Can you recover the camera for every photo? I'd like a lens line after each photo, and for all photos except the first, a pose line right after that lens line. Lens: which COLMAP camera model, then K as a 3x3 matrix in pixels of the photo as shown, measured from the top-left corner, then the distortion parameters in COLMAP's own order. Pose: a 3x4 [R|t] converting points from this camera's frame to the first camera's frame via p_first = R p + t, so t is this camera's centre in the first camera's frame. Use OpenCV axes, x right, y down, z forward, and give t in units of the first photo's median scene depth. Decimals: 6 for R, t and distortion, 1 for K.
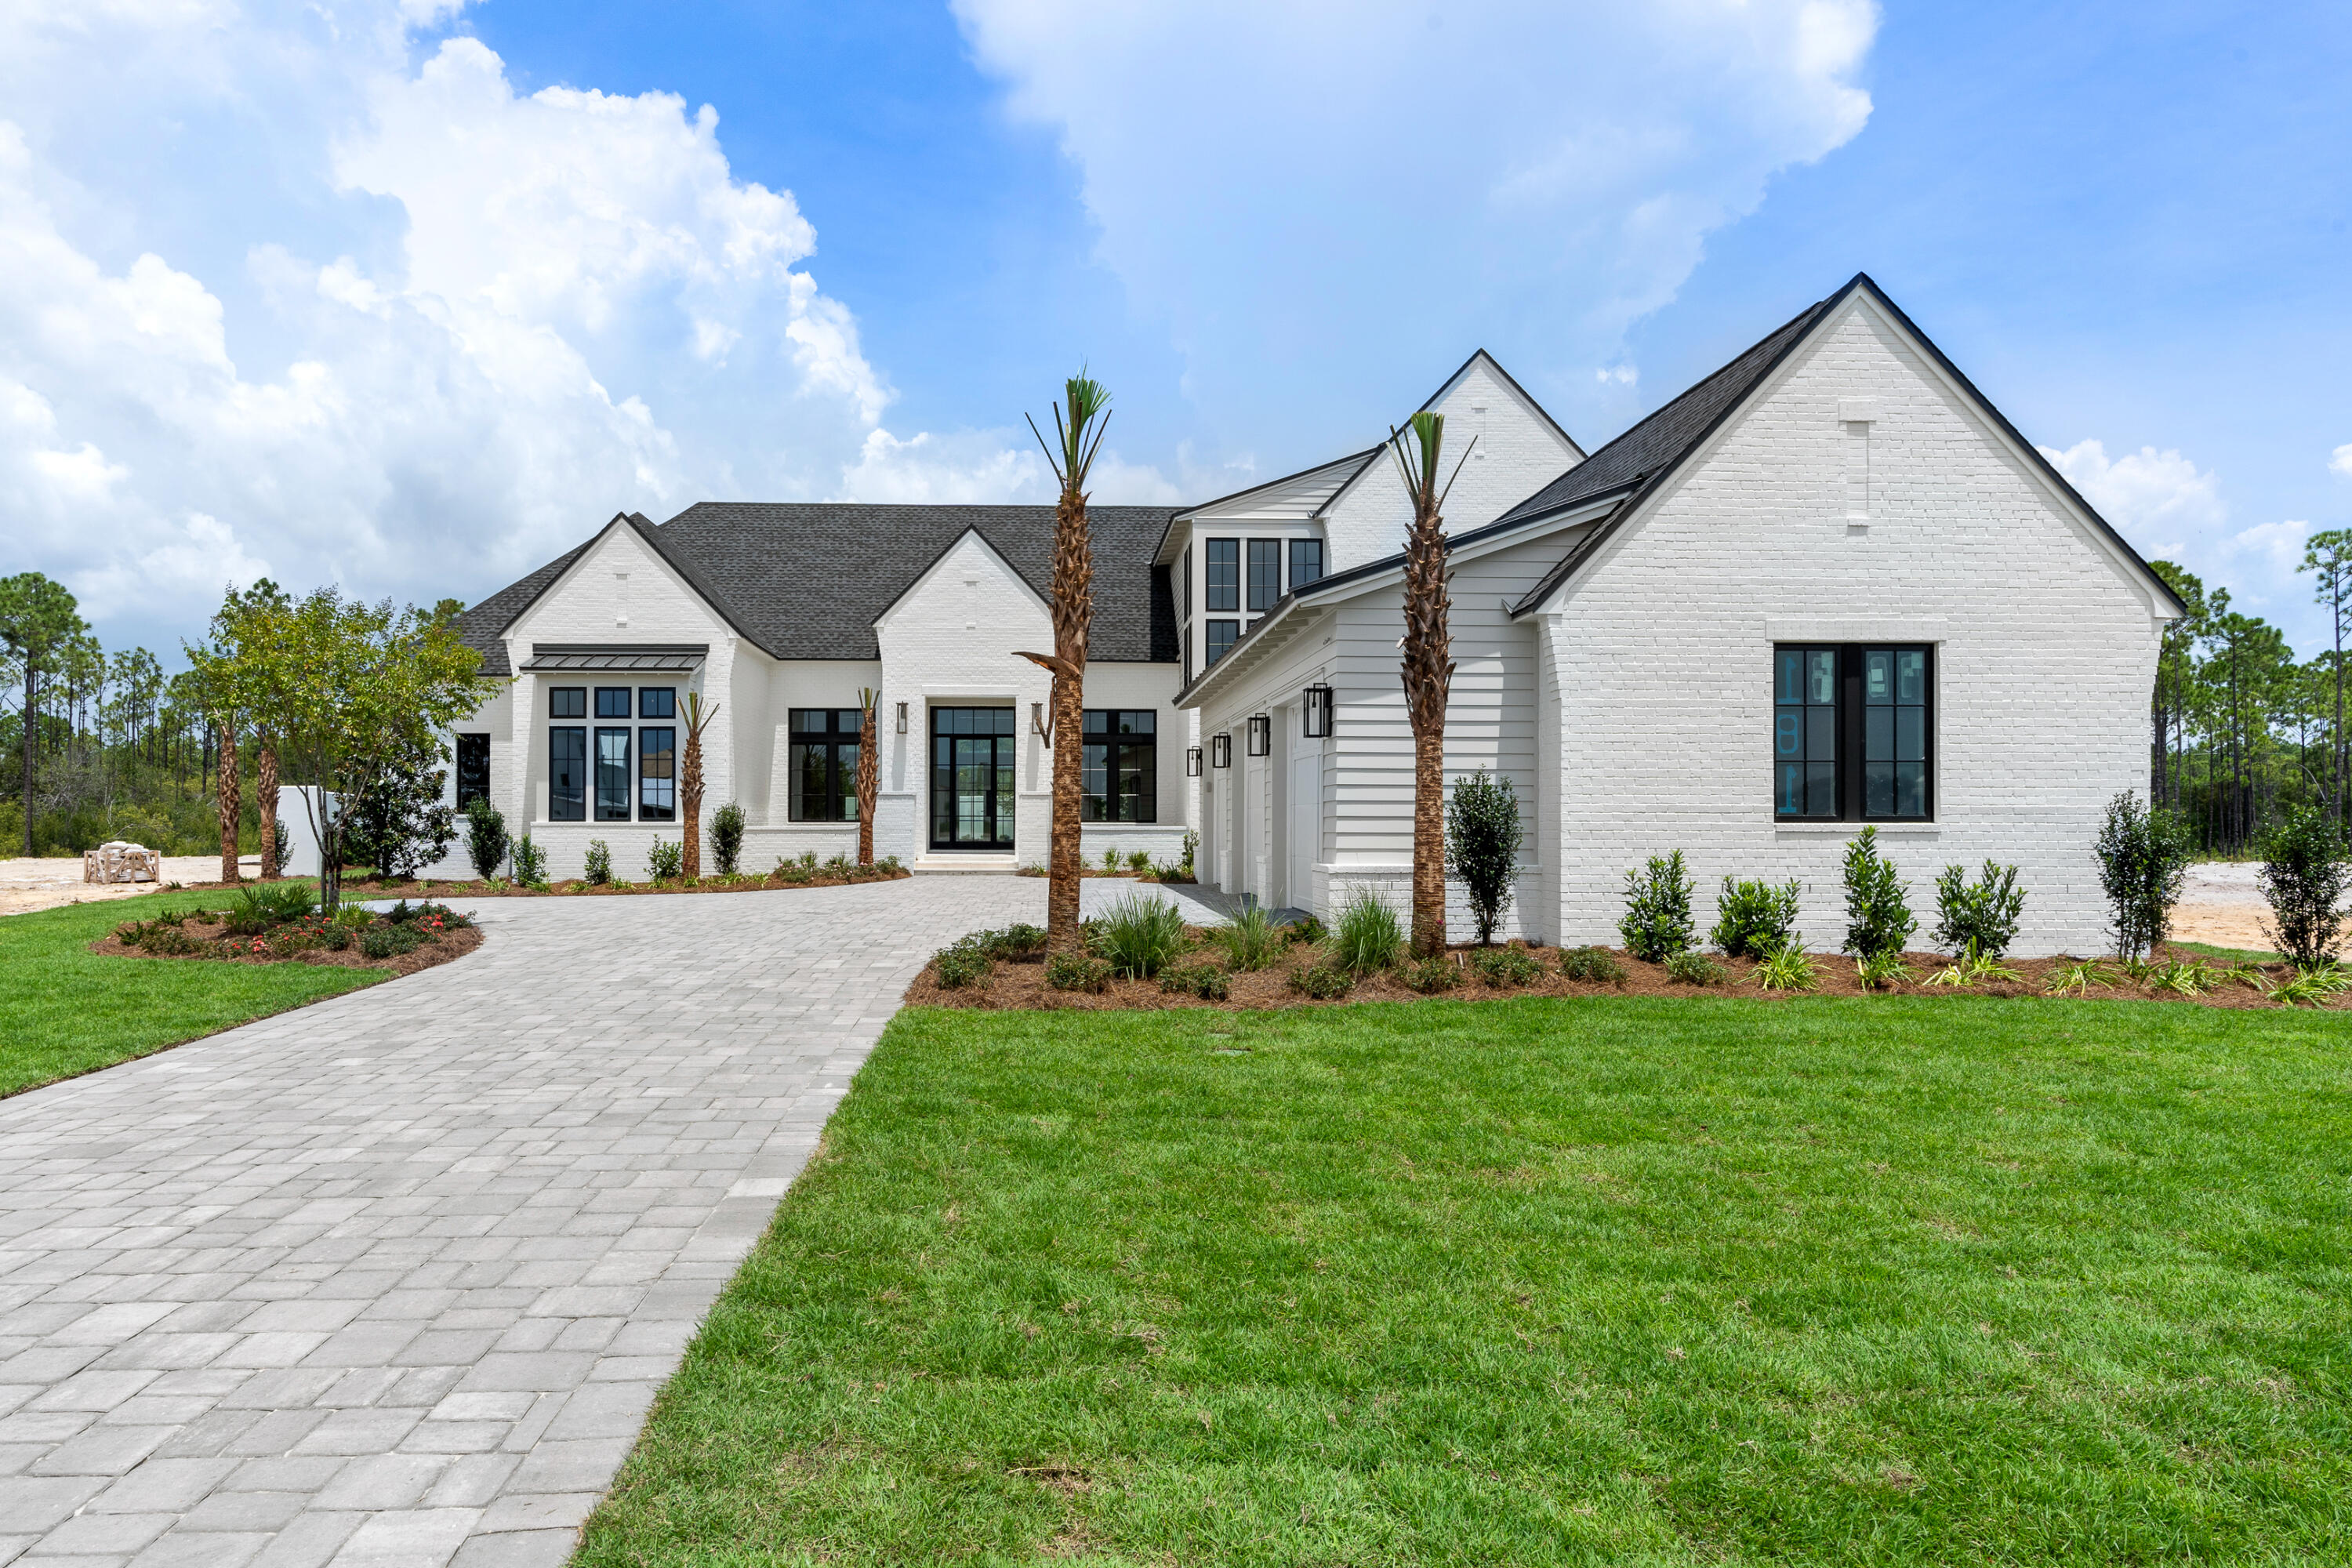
lens RADIAL K [[1403.4, 0, 1079.1], [0, 1403.4, 819.1], [0, 0, 1]] dist [-0.002300, 0.000253]
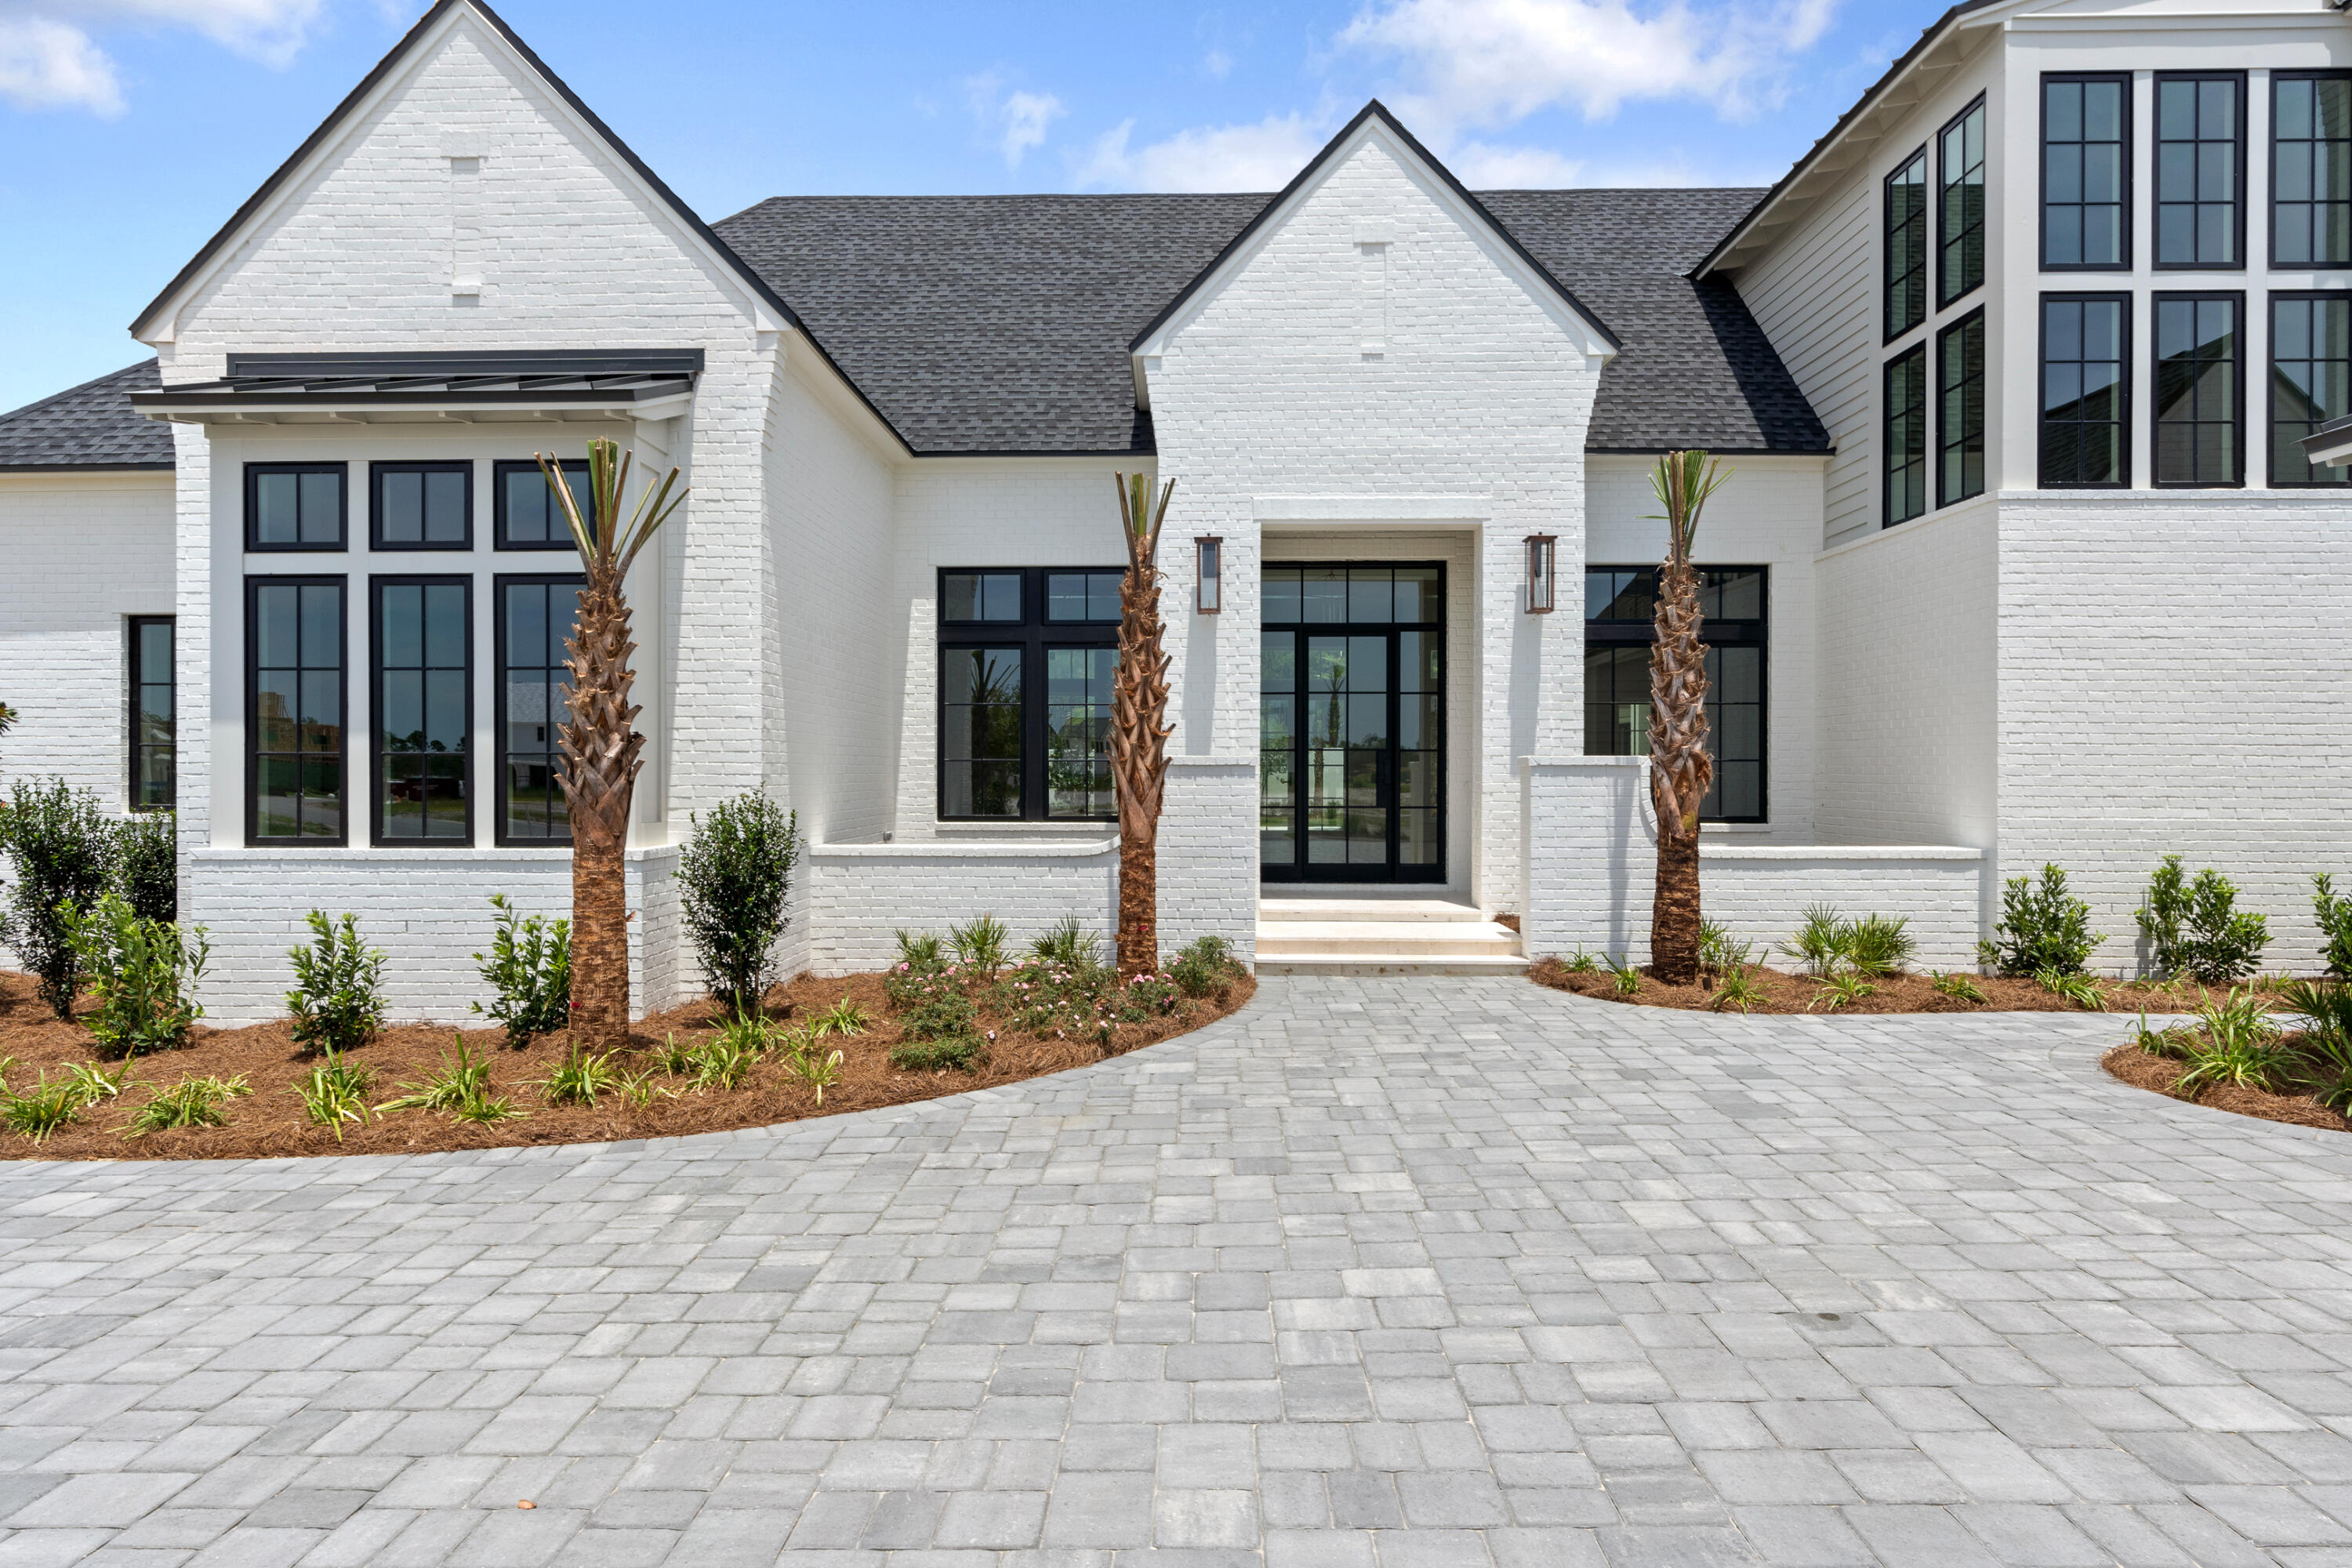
lens RADIAL K [[1330.4, 0, 1168.1], [0, 1330.4, 778.0], [0, 0, 1]] dist [-0.000989, 0.003202]
pose [[0.998512, 0.000047, -0.054524, -0.120519], [0.000412, 0.999965, 0.008411, -0.016823], [0.054522, -0.008421, 0.998477, 0.633318]]
